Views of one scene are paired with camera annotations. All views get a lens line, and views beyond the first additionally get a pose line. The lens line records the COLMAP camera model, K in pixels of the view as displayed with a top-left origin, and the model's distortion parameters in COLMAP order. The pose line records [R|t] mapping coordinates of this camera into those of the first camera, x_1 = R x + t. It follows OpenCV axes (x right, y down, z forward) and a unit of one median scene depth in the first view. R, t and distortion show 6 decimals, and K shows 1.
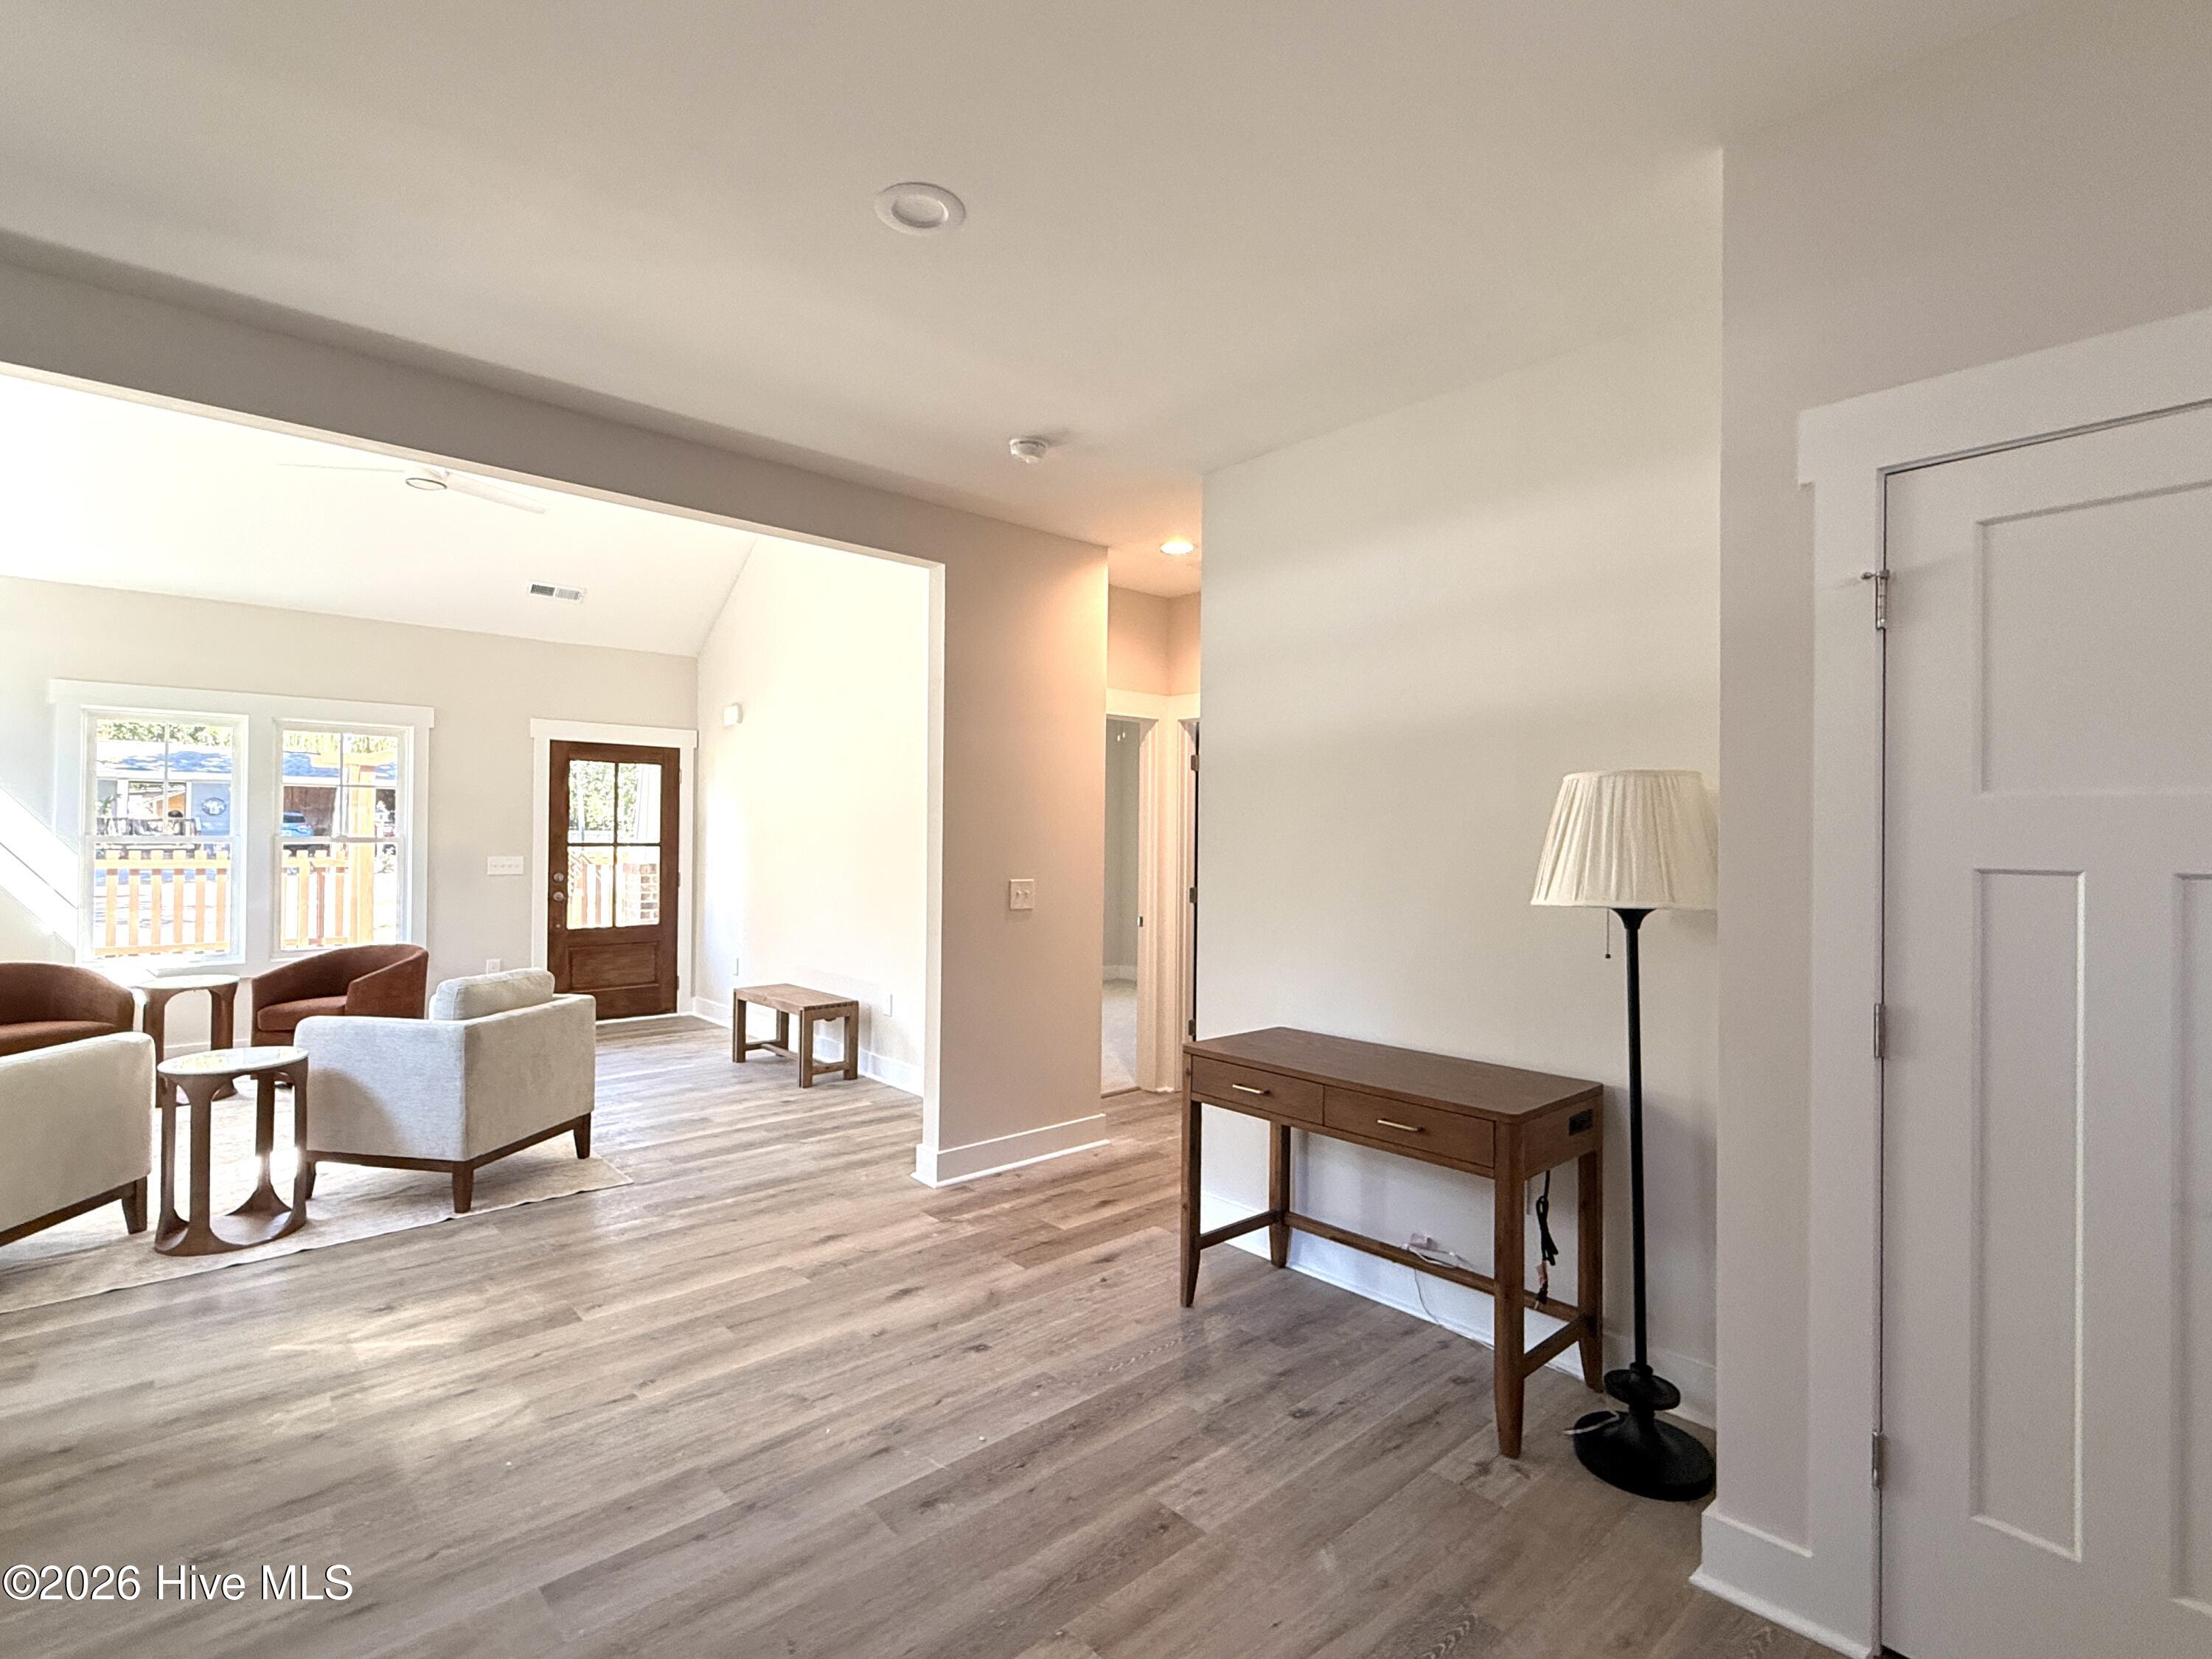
lens RADIAL K [[1073.3, 0, 1102.6], [0, 1073.3, 818.2], [0, 0, 1]] dist [0.008002, -0.001855]
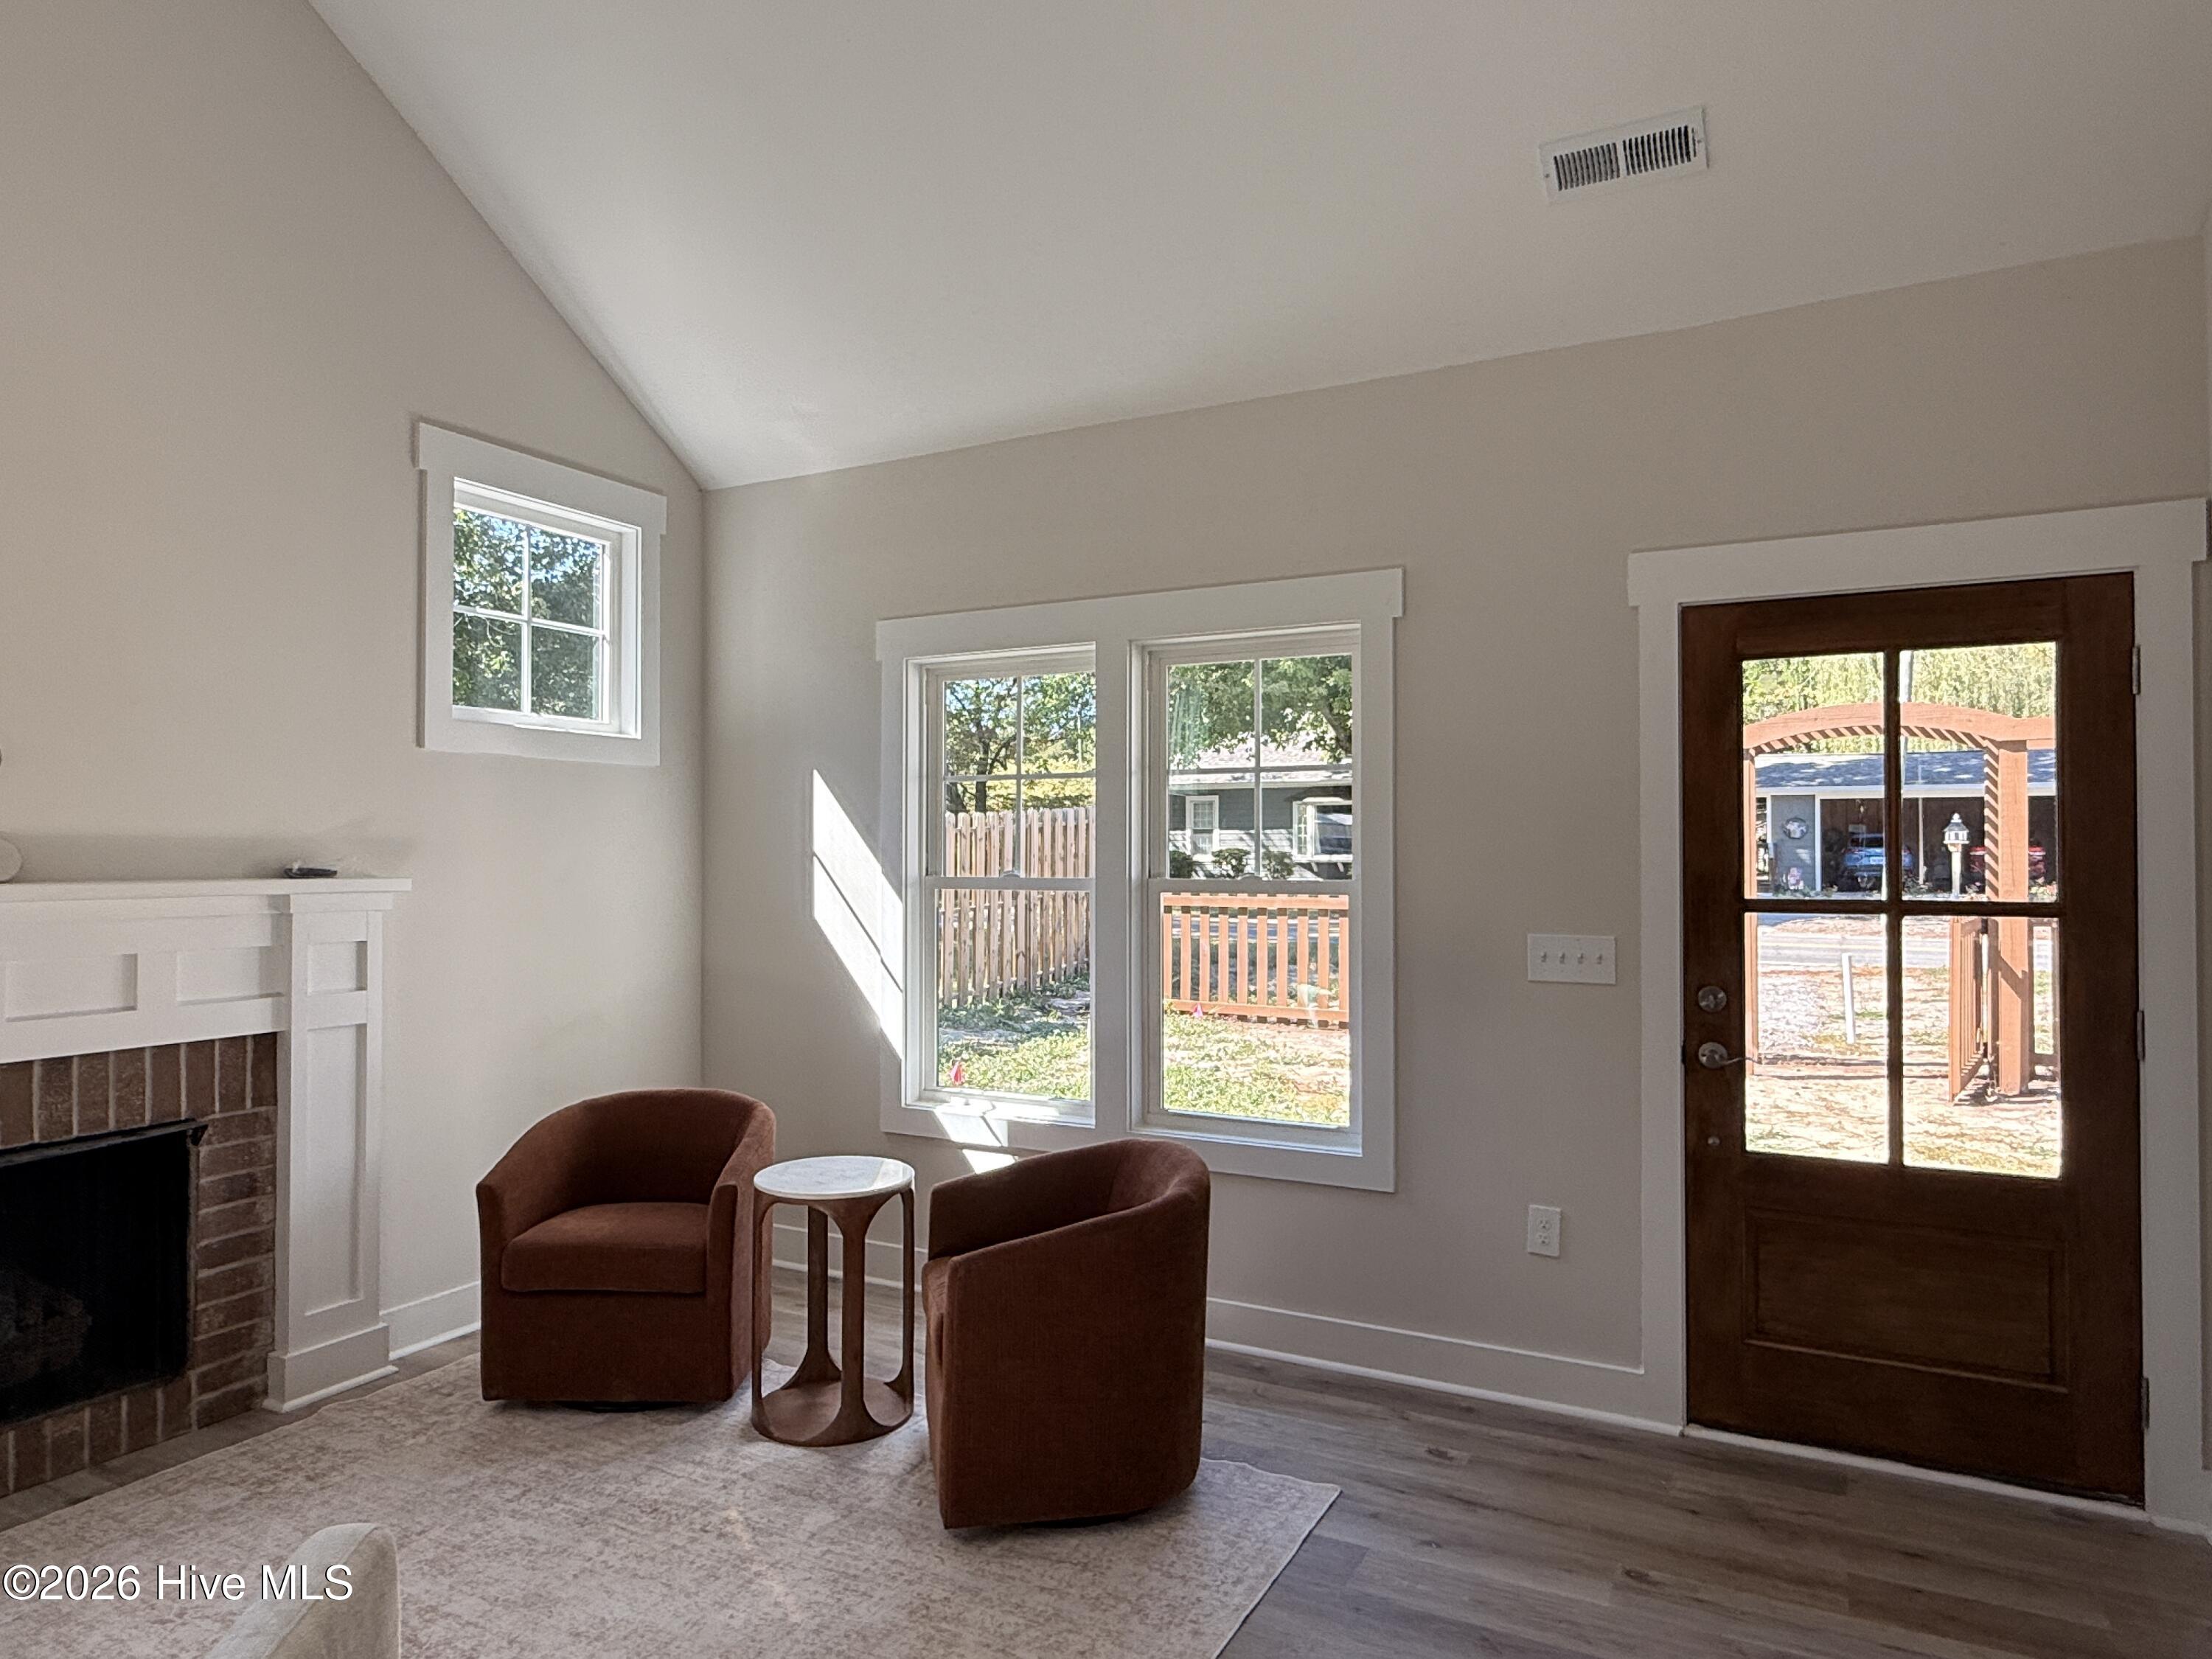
lens RADIAL K [[1360.9, 0, 1101.6], [0, 1360.9, 832.3], [0, 0, 1]] dist [-0.000902, -0.000770]
pose [[0.339656, -0.021586, -0.940302, -0.159259], [0.016152, 0.999723, -0.017116, 0.005654], [0.940411, -0.009374, 0.339911, 0.663099]]
